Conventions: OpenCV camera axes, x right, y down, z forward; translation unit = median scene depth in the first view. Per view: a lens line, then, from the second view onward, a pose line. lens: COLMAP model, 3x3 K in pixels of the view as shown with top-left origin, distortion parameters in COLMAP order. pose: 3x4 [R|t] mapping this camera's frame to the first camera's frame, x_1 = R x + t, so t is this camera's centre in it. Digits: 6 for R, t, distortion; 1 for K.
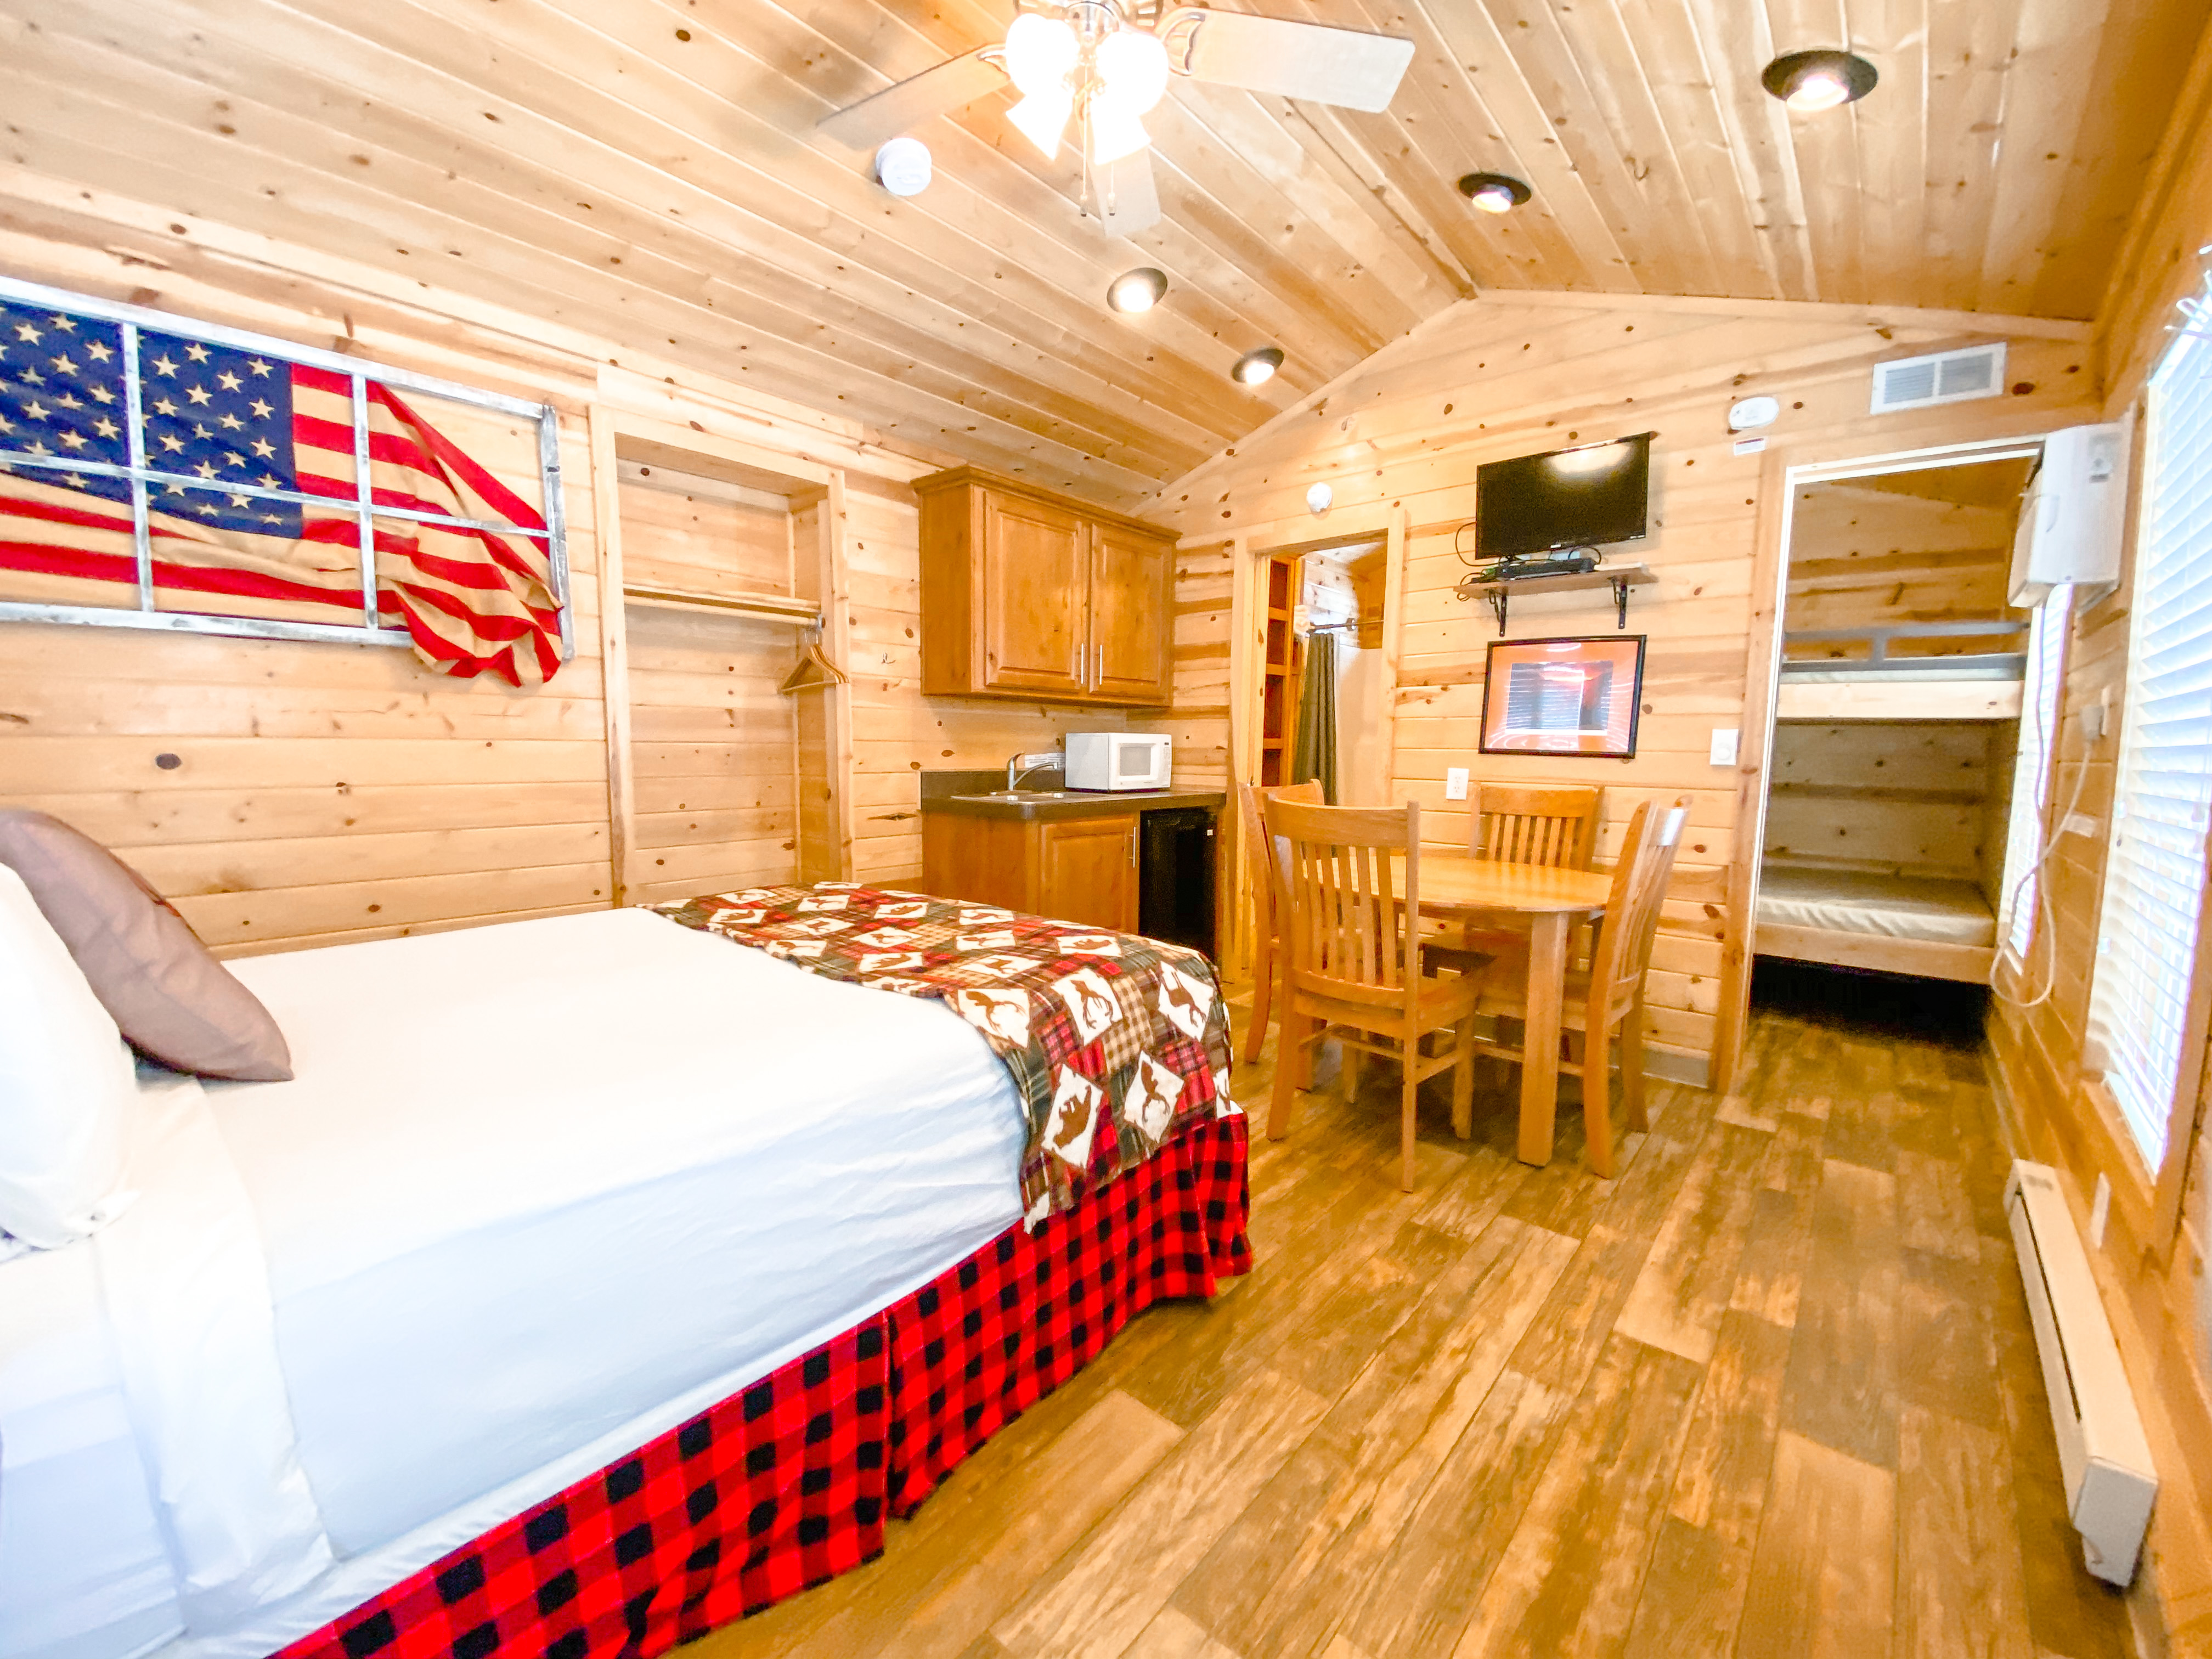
lens RADIAL K [[889.3, 0, 1099.3], [0, 889.3, 833.7], [0, 0, 1]] dist [0.001119, -0.014221]
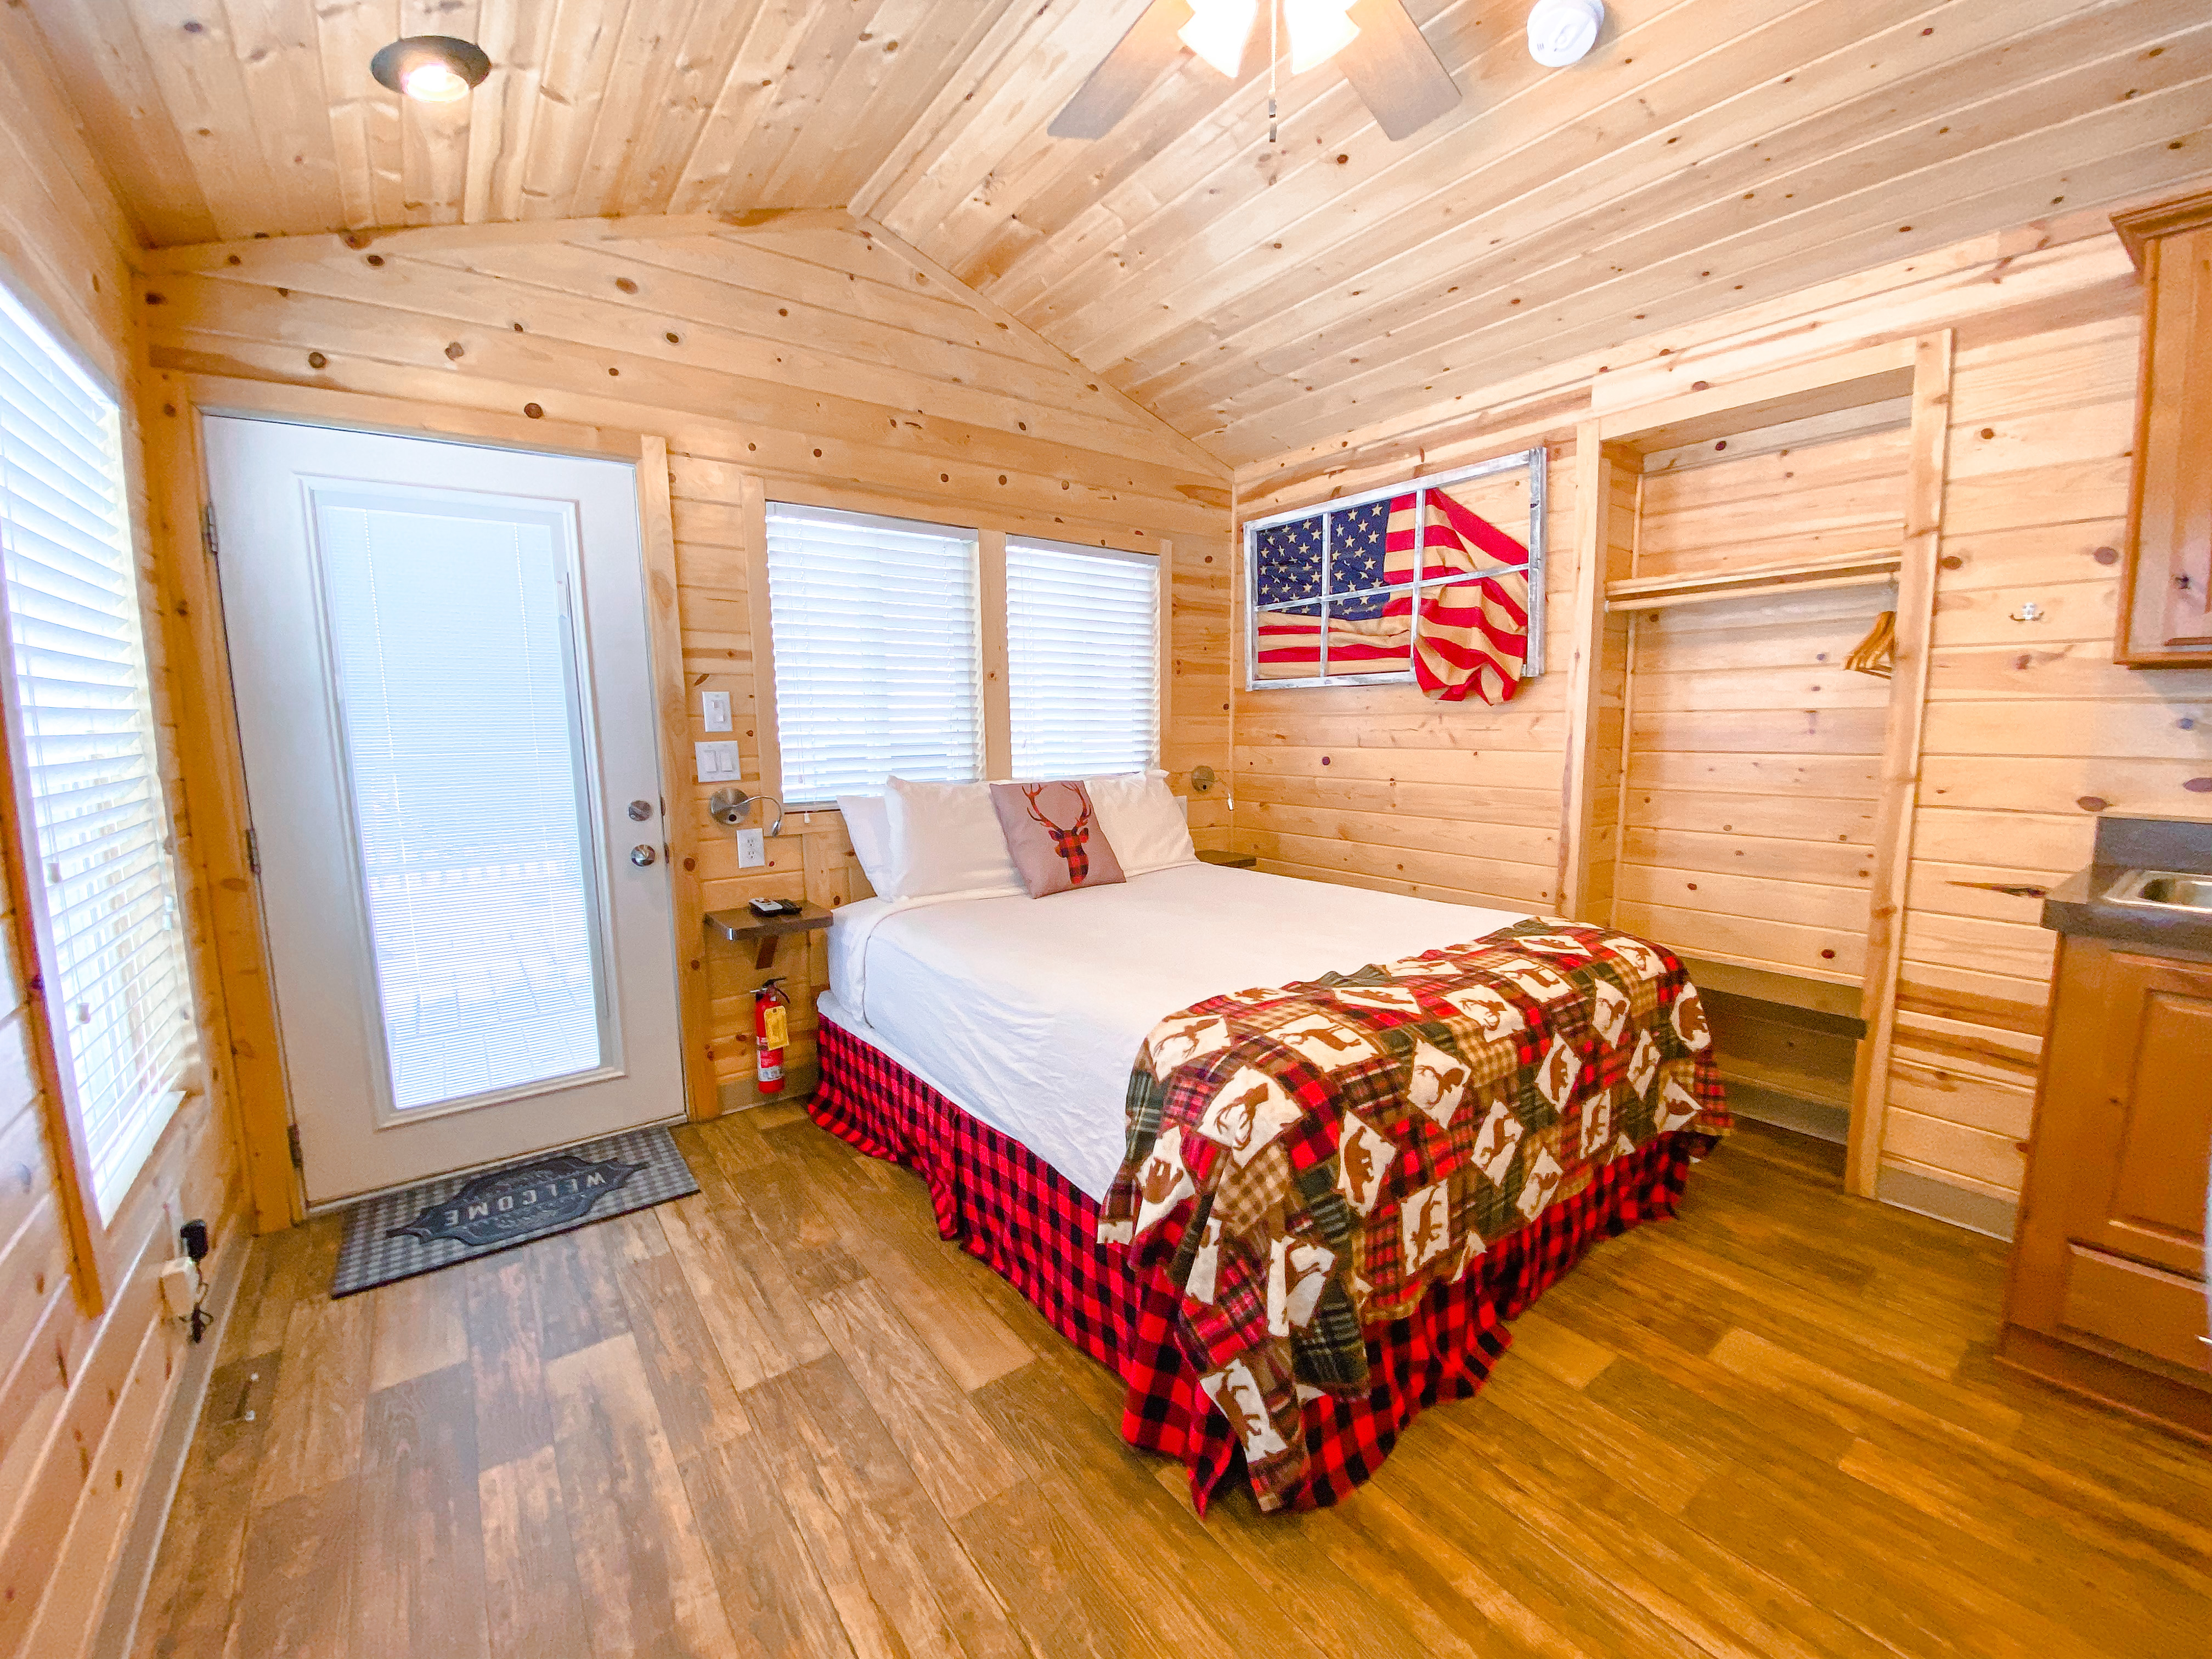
lens RADIAL K [[889.3, 0, 1099.3], [0, 889.3, 833.7], [0, 0, 1]] dist [0.001119, -0.014221]
pose [[-0.219018, 0.111148, -0.969369, 0.720889], [-0.085973, 0.987428, 0.132644, -0.126989], [0.971926, 0.112391, -0.206709, 0.875838]]
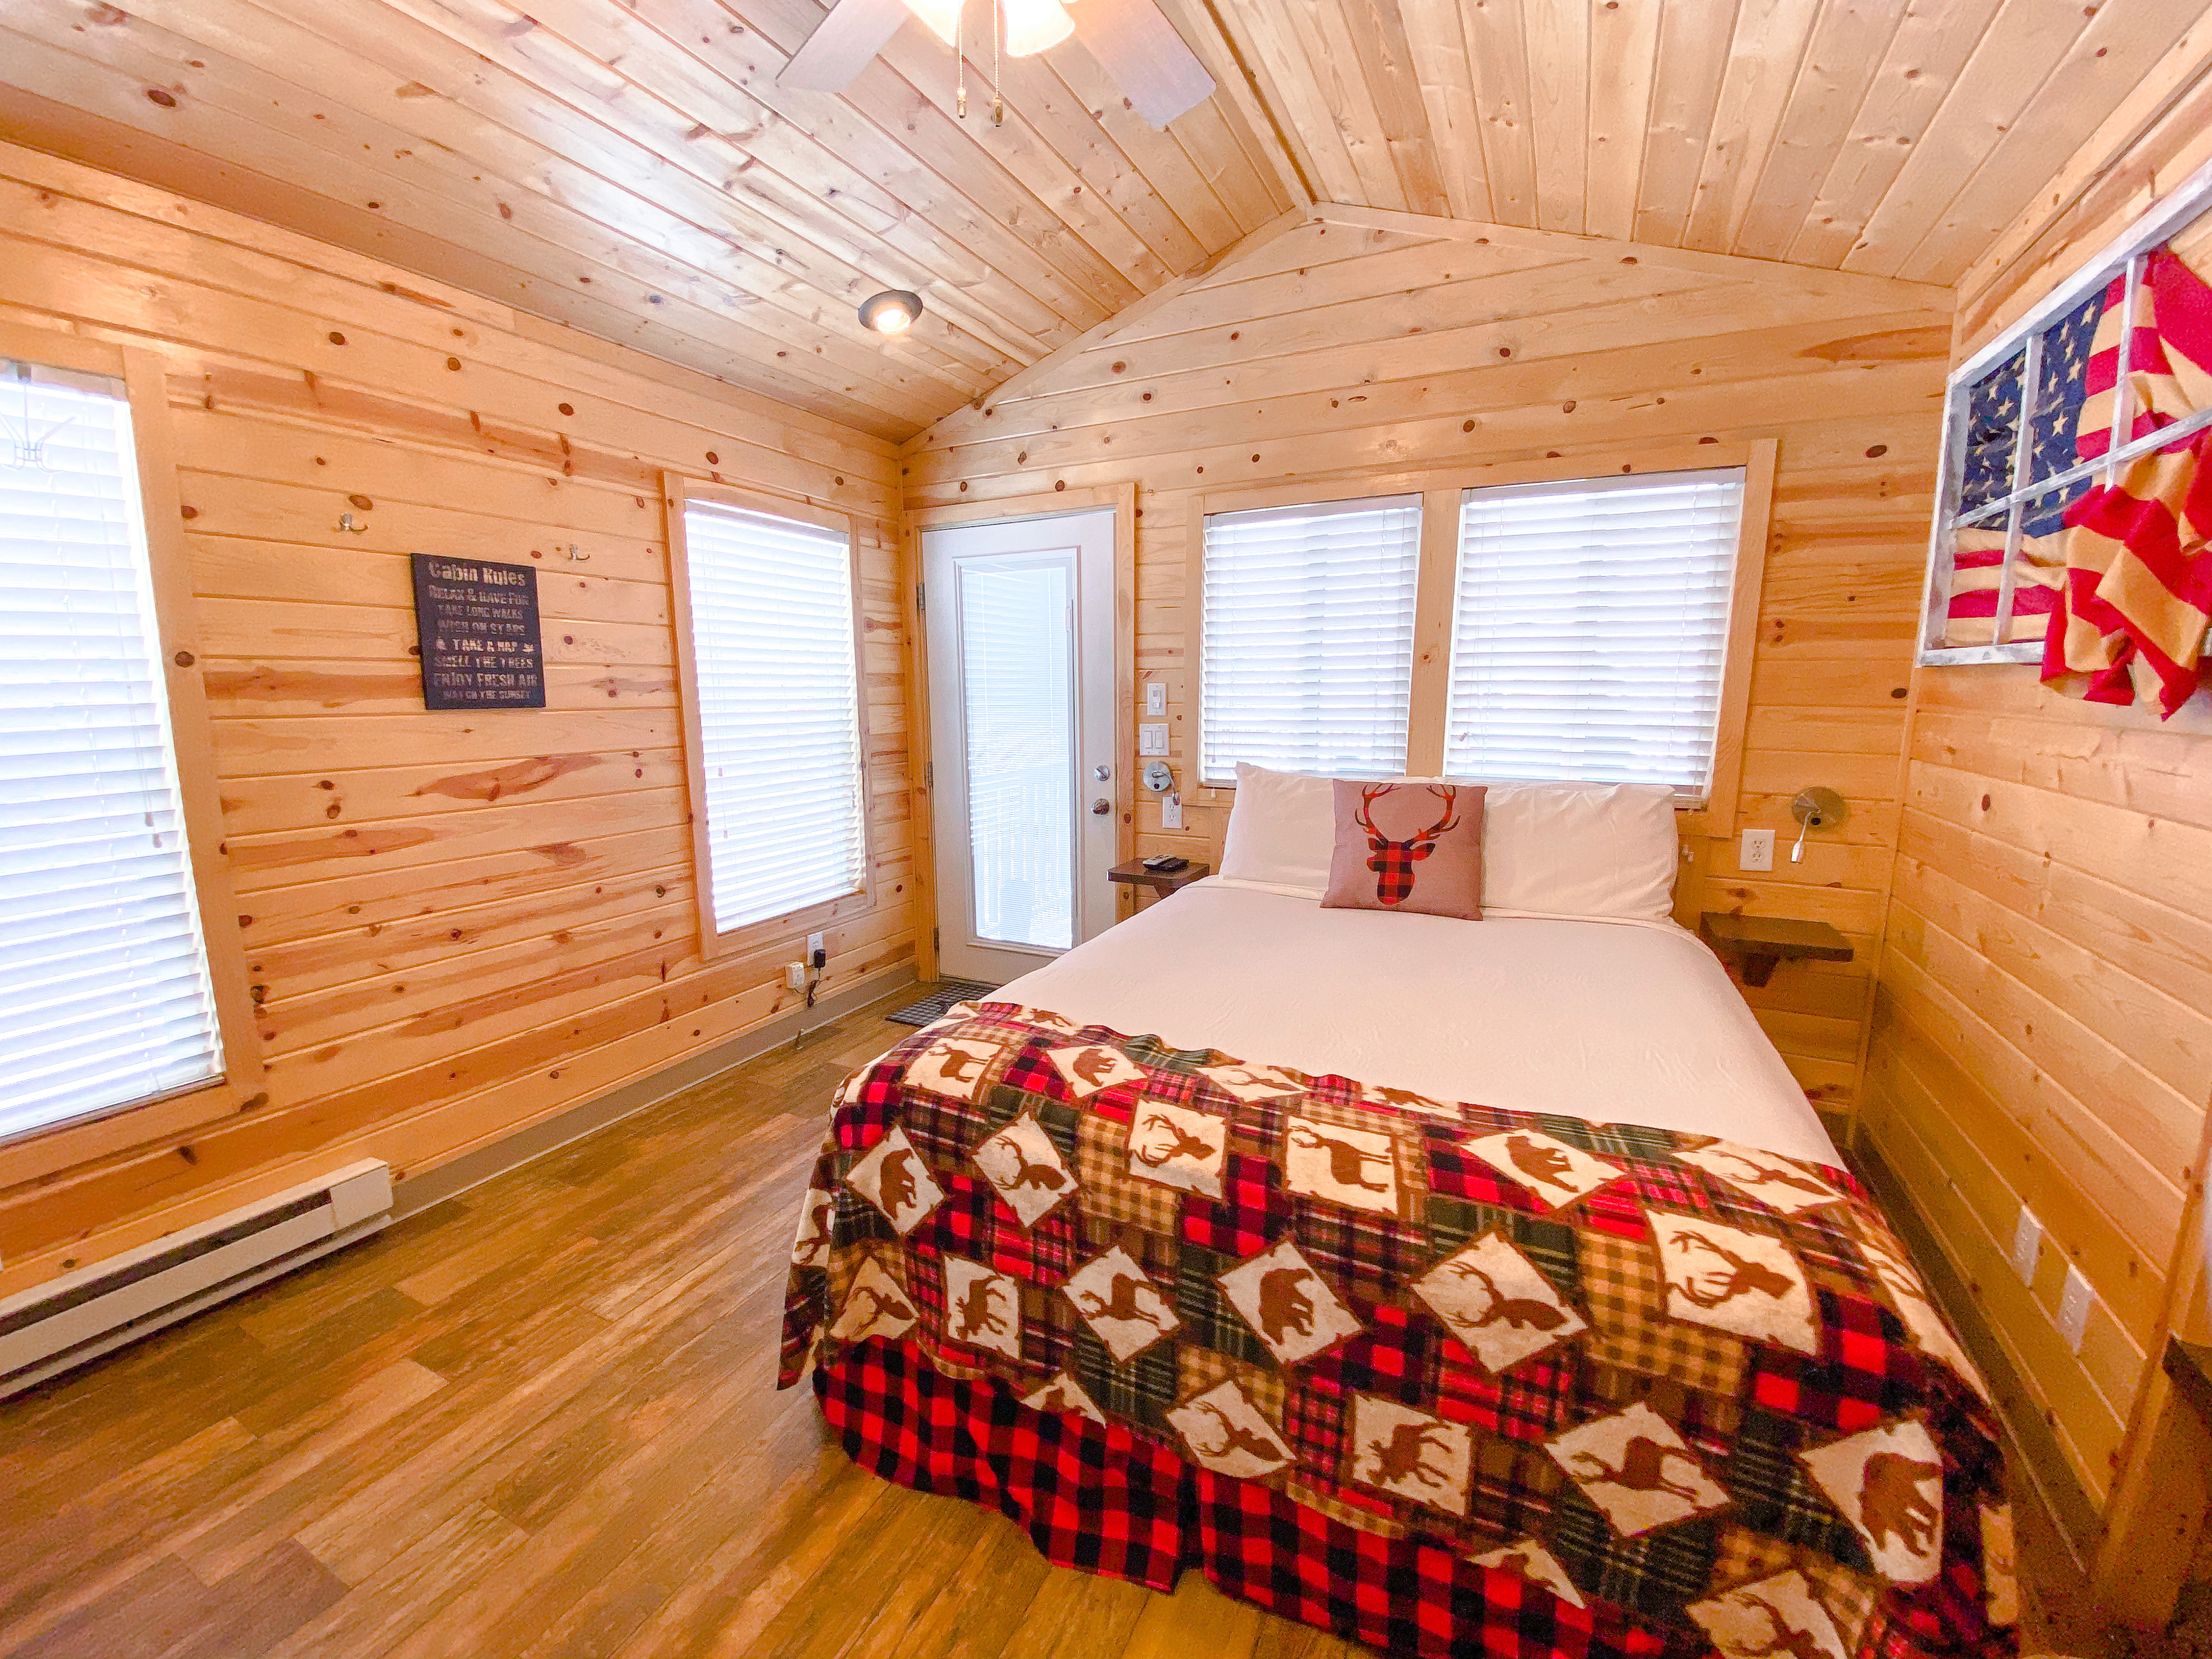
lens RADIAL K [[889.3, 0, 1099.3], [0, 889.3, 833.7], [0, 0, 1]] dist [0.001119, -0.014221]
pose [[-0.967908, 0.032254, -0.249227, 0.090347], [-0.031355, 0.968480, 0.247109, -0.235564], [0.249342, 0.246994, -0.936388, 1.542320]]
